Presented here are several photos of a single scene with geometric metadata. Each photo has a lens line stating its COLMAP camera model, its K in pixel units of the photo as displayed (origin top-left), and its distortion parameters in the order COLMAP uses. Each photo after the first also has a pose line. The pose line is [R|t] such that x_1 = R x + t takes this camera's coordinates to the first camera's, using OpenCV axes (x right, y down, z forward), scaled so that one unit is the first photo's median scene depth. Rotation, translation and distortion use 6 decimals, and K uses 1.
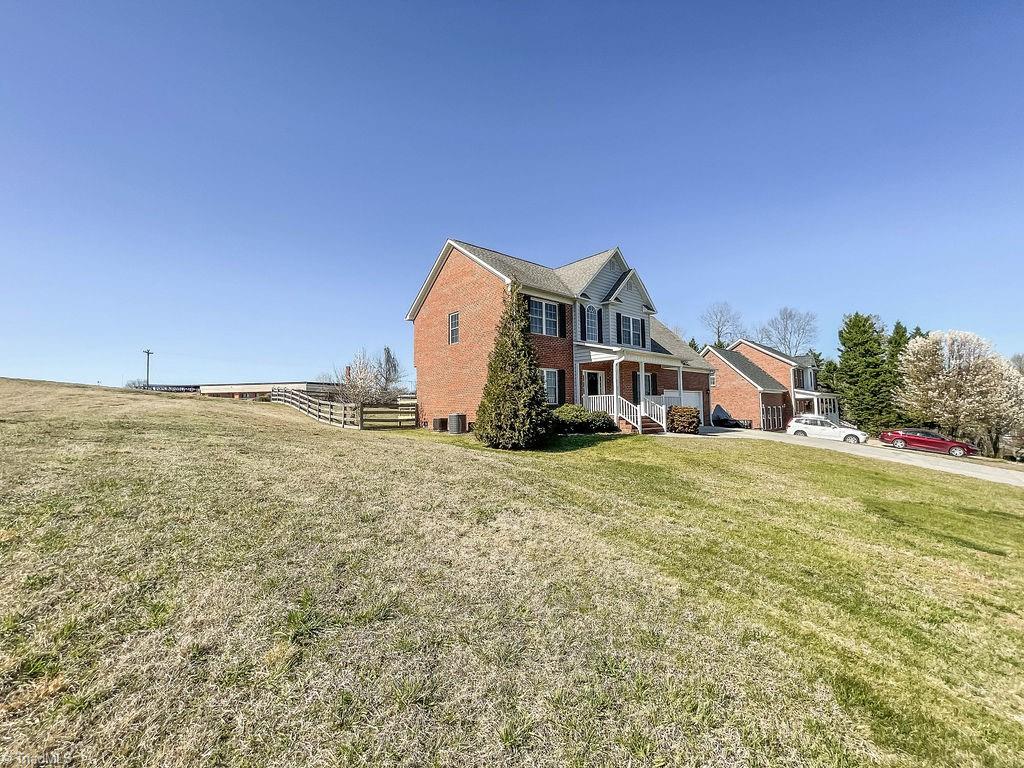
lens RADIAL K [[417.0, 0, 512.0], [0, 417.0, 384.0], [0, 0, 1]] dist [-0.001411, -0.000270]
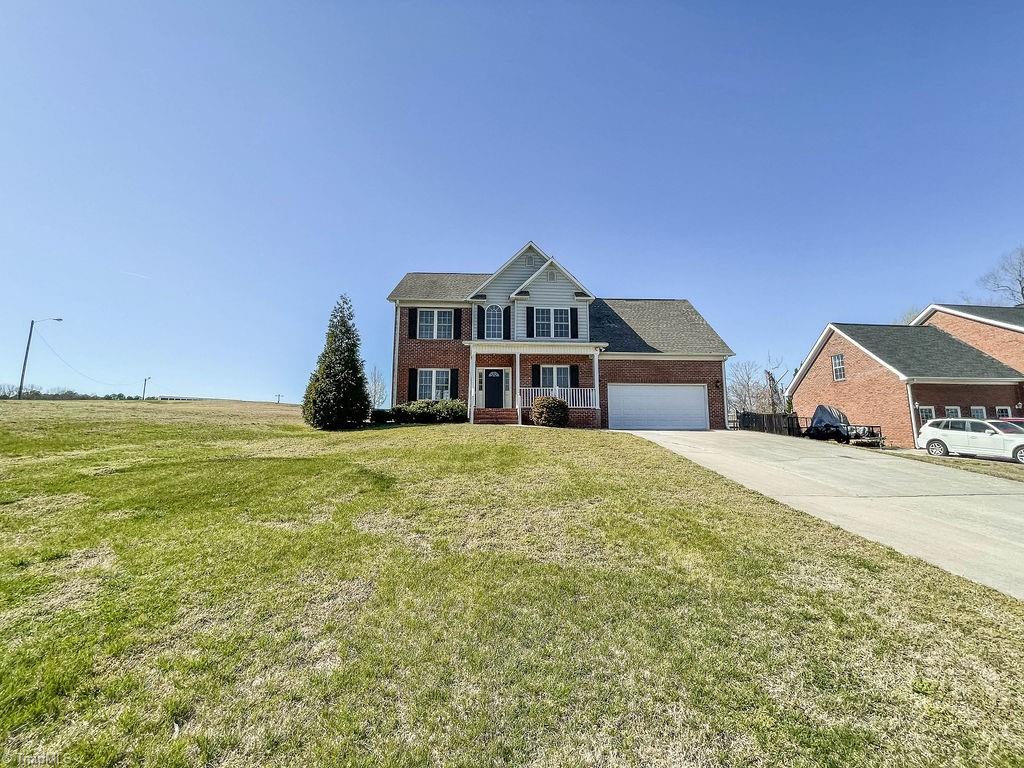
lens RADIAL K [[417.0, 0, 512.0], [0, 417.0, 384.0], [0, 0, 1]] dist [-0.001411, -0.000270]
pose [[0.792232, -0.071937, -0.605965, 0.824809], [0.028239, 0.996285, -0.081354, 0.090092], [0.609566, 0.047339, 0.791320, 0.219639]]
